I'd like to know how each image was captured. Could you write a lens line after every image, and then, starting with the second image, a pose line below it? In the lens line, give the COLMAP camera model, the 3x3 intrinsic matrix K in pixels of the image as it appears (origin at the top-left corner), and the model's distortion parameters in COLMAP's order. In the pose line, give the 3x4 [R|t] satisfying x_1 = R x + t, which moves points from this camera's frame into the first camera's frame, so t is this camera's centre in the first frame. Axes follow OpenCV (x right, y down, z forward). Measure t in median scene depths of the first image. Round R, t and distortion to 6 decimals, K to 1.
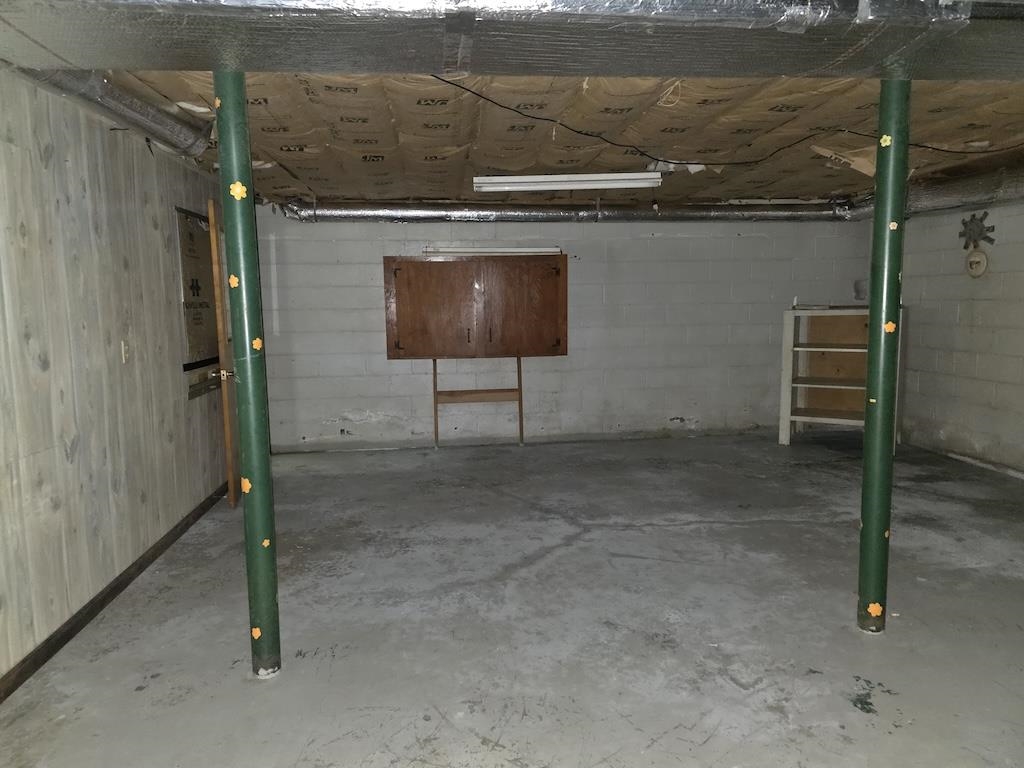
lens RADIAL K [[684.7, 0, 515.1], [0, 684.7, 390.5], [0, 0, 1]] dist [0.068667, -0.061654]
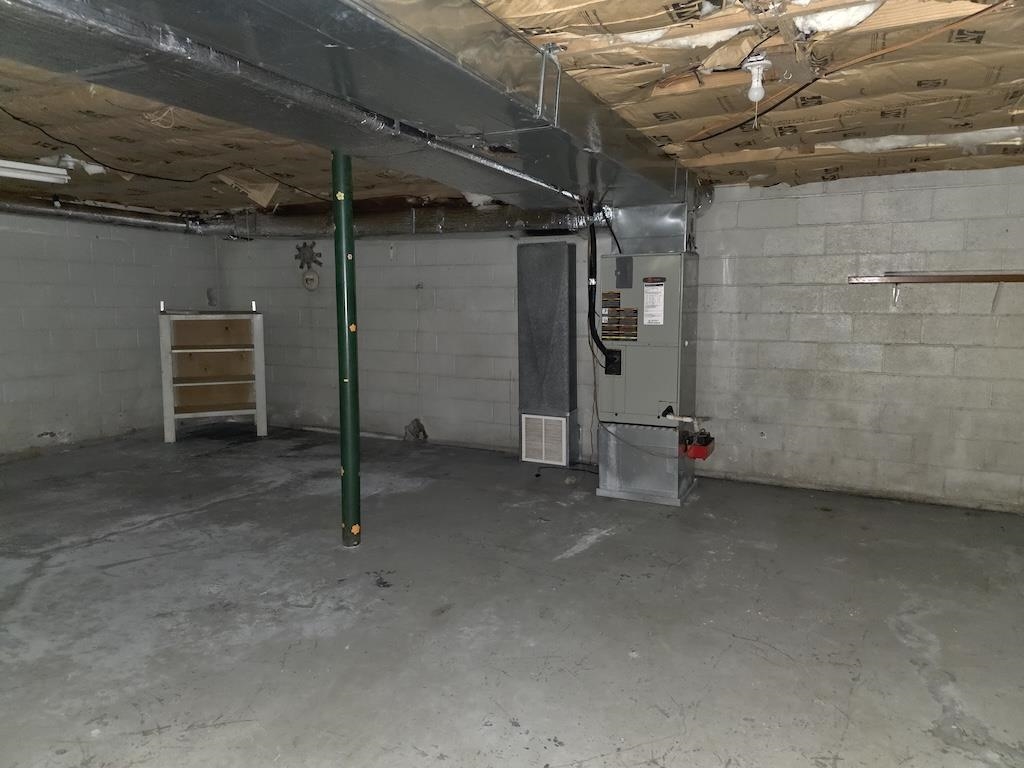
lens RADIAL K [[684.7, 0, 515.1], [0, 684.7, 390.5], [0, 0, 1]] dist [0.068667, -0.061654]
pose [[0.539597, -0.091530, 0.836933, -0.304790], [0.097361, 0.994188, 0.045956, 0.003485], [-0.836275, 0.056687, 0.545372, -0.026665]]
